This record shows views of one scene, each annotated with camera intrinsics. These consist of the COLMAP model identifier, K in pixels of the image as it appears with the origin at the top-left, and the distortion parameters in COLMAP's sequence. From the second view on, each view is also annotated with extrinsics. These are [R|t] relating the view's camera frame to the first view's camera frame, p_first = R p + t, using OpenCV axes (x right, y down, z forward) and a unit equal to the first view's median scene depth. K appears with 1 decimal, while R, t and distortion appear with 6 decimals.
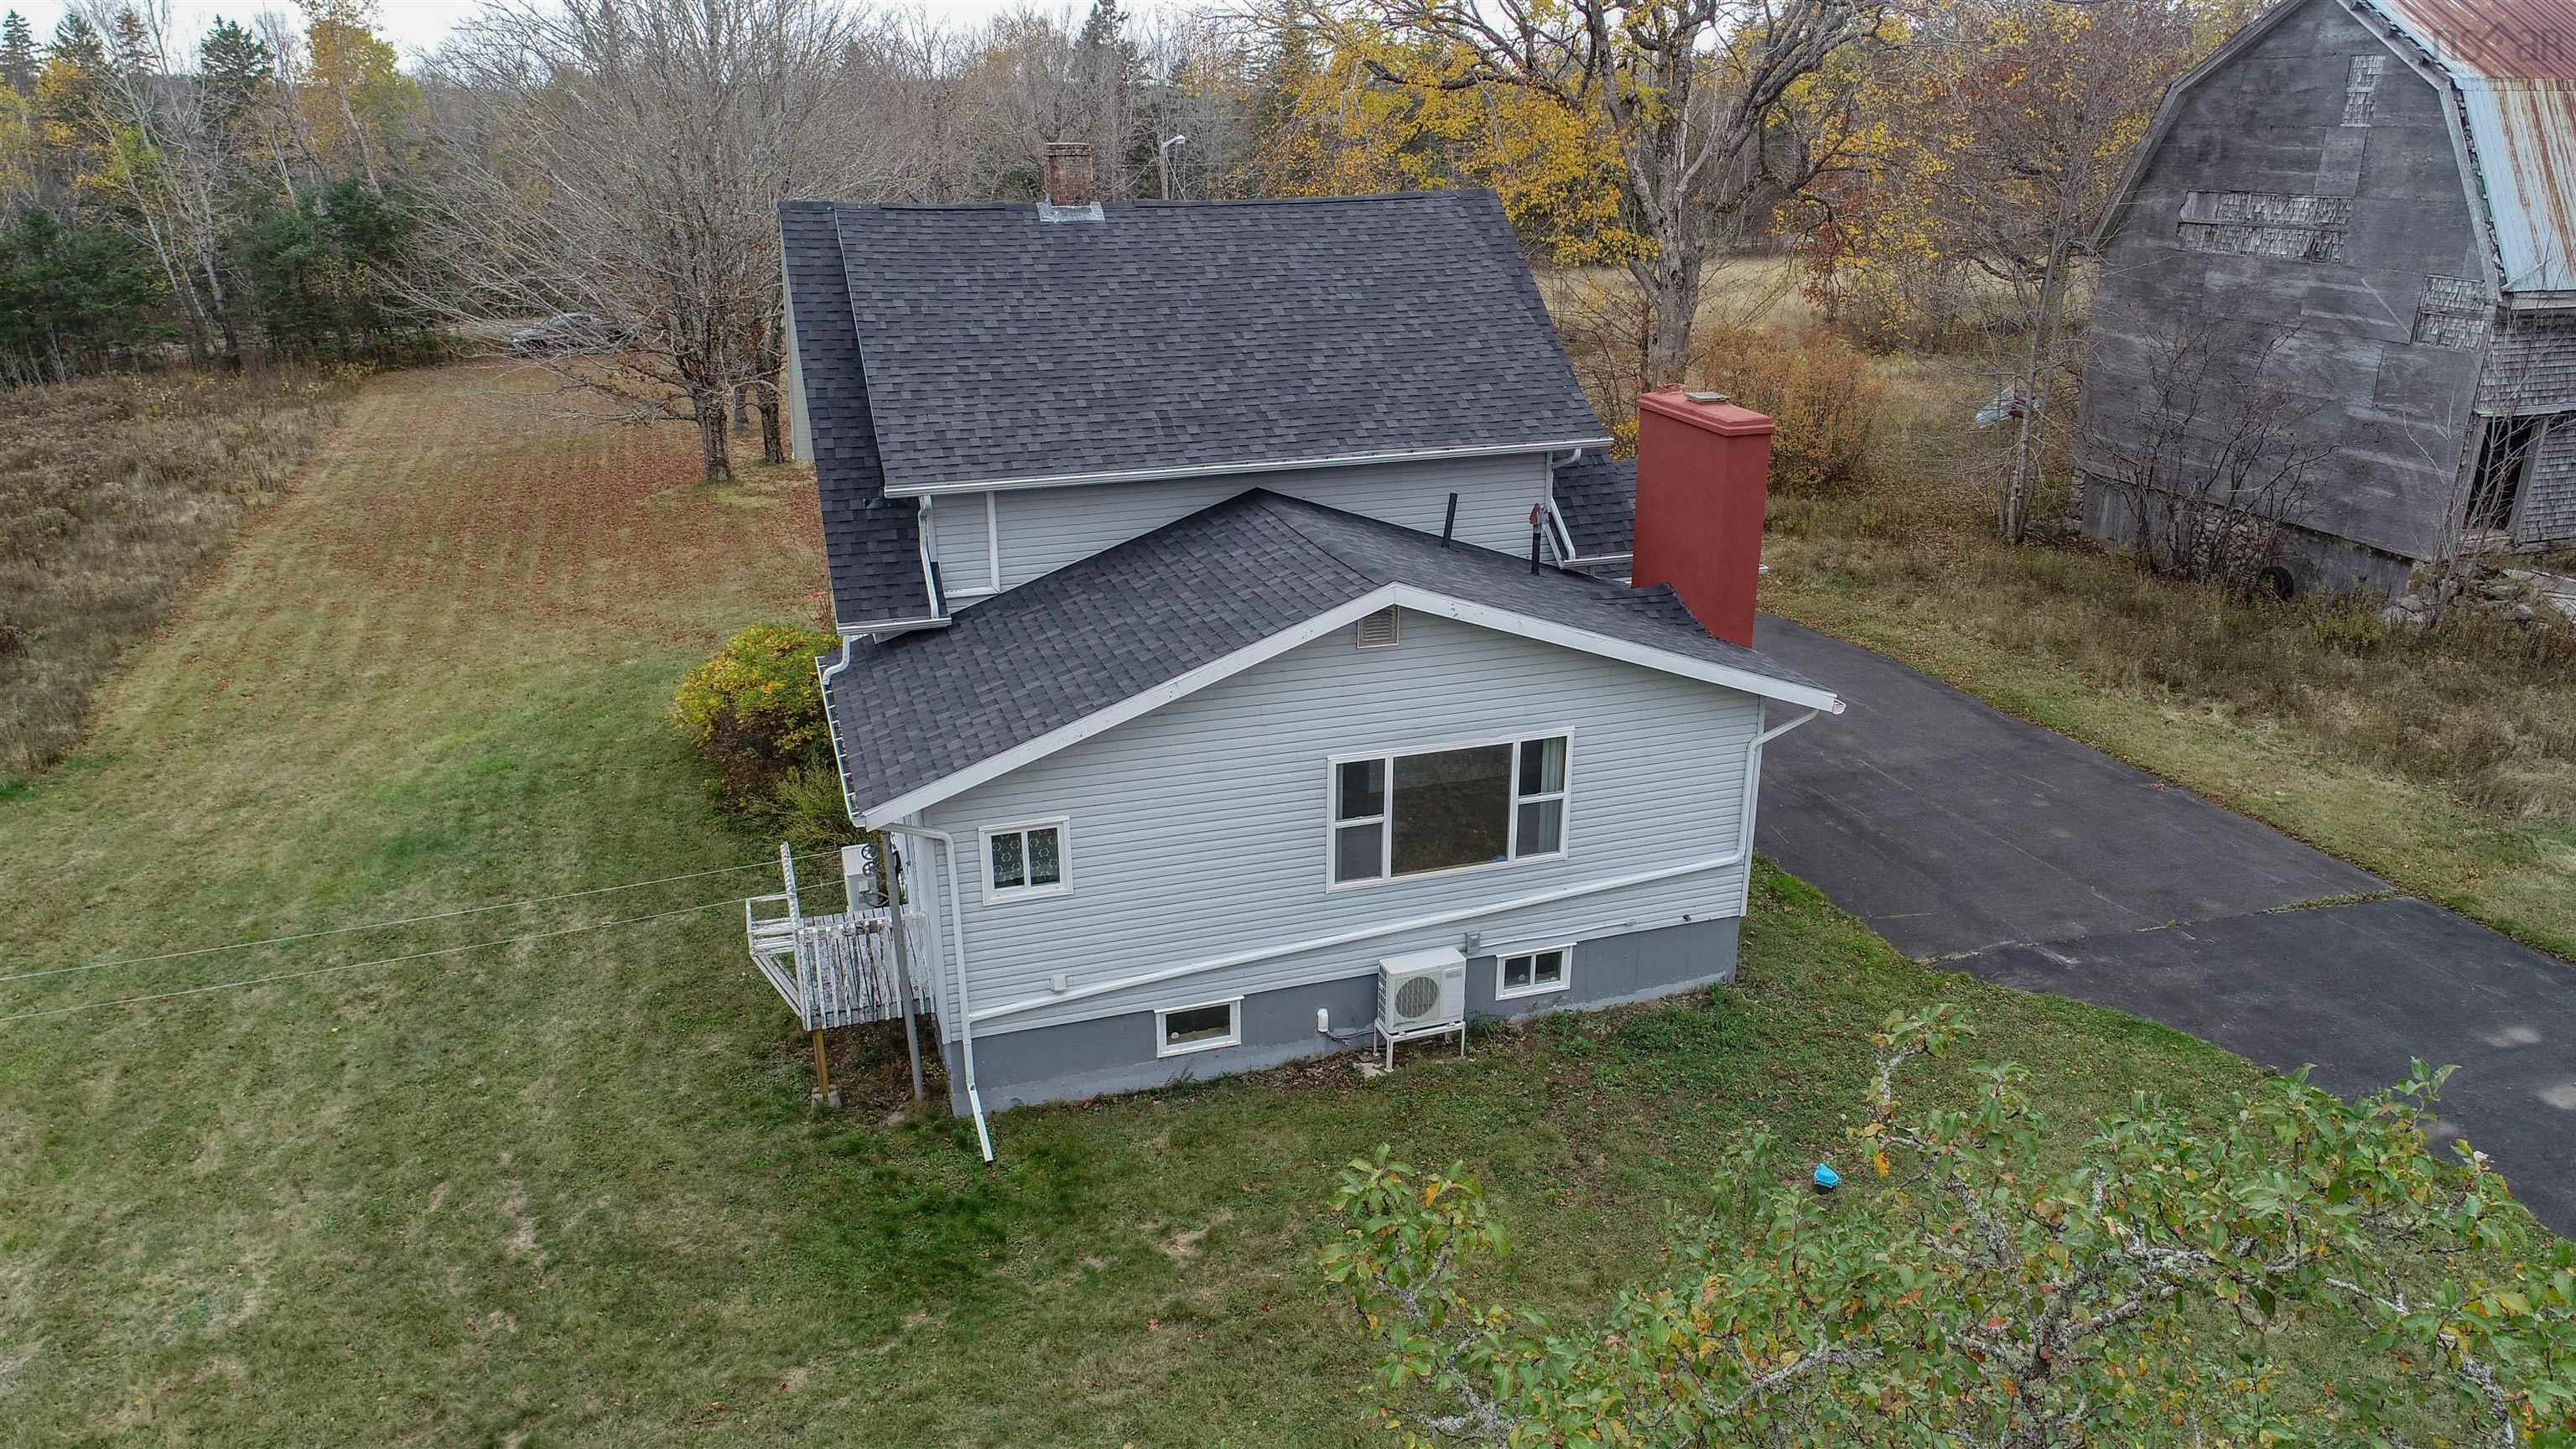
lens RADIAL K [[1720.7, 0, 1288.0], [0, 1720.7, 724.5], [0, 0, 1]] dist [-0.000946, -0.000100]
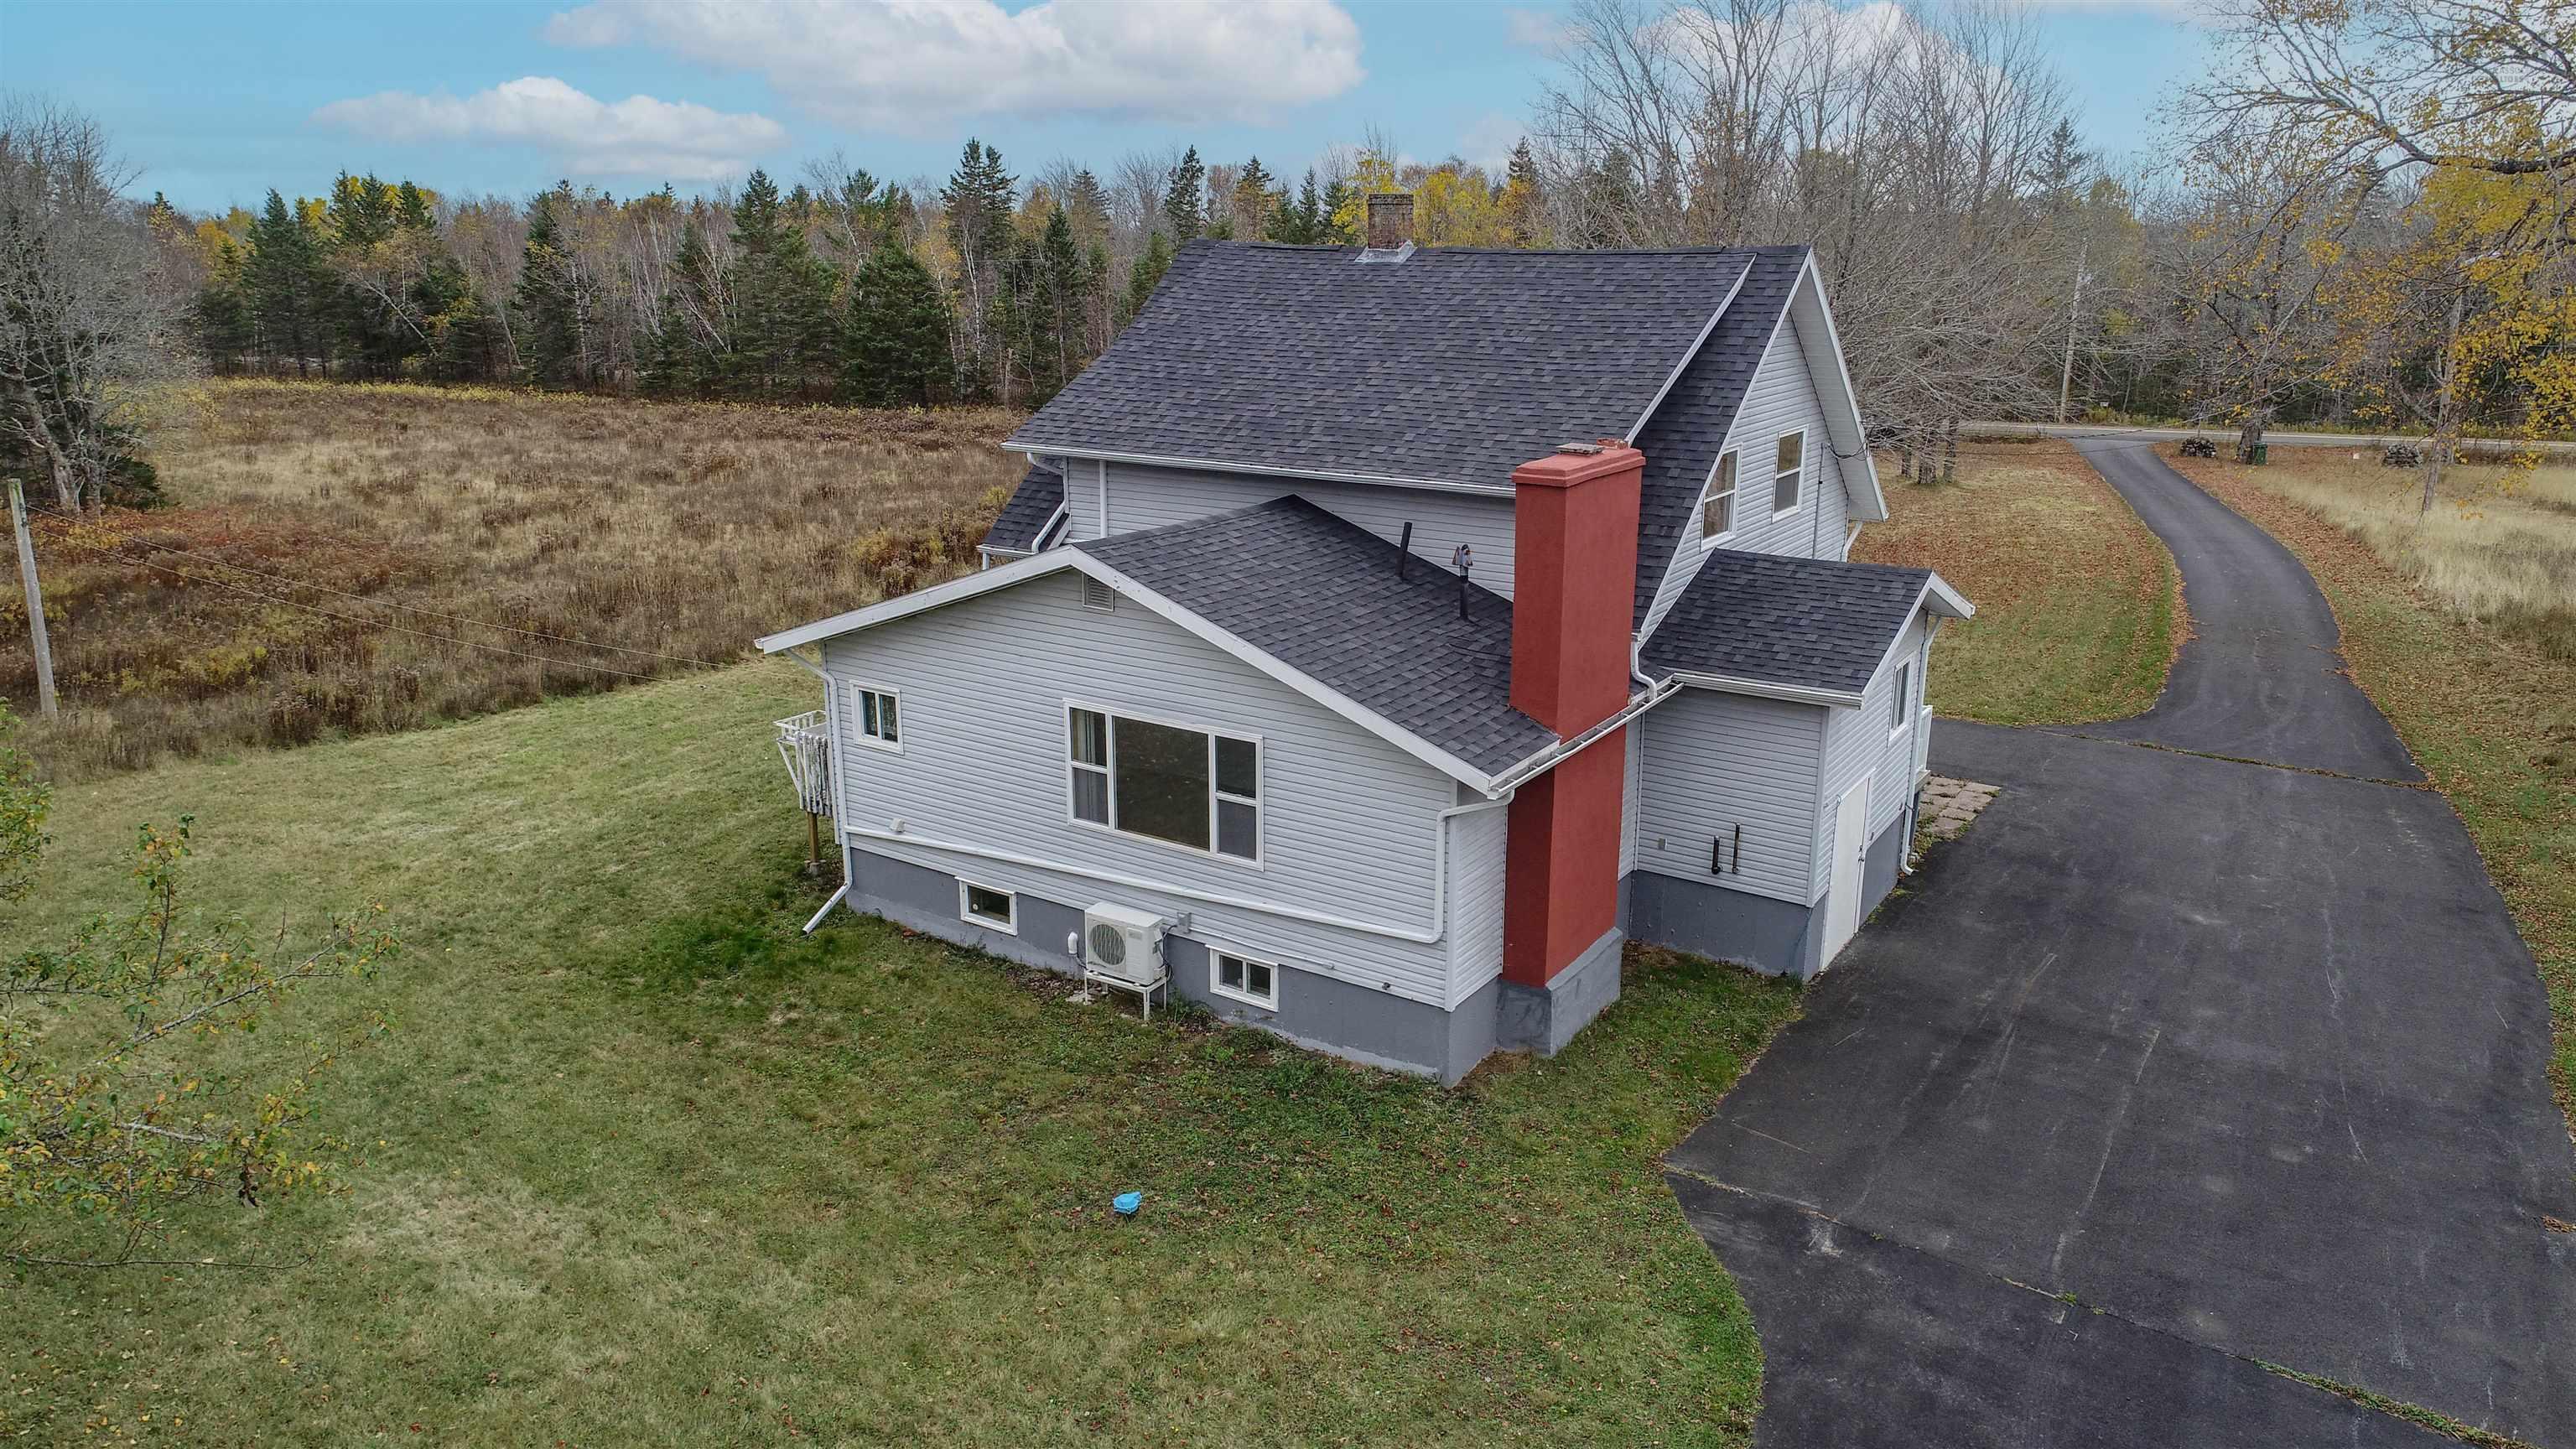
lens RADIAL K [[1720.7, 0, 1288.0], [0, 1720.7, 724.5], [0, 0, 1]] dist [-0.000946, -0.000100]
pose [[0.632852, 0.224240, -0.741090, 0.909487], [-0.274002, 0.960067, 0.056515, -0.065332], [0.724169, 0.167295, 0.669023, 0.335758]]
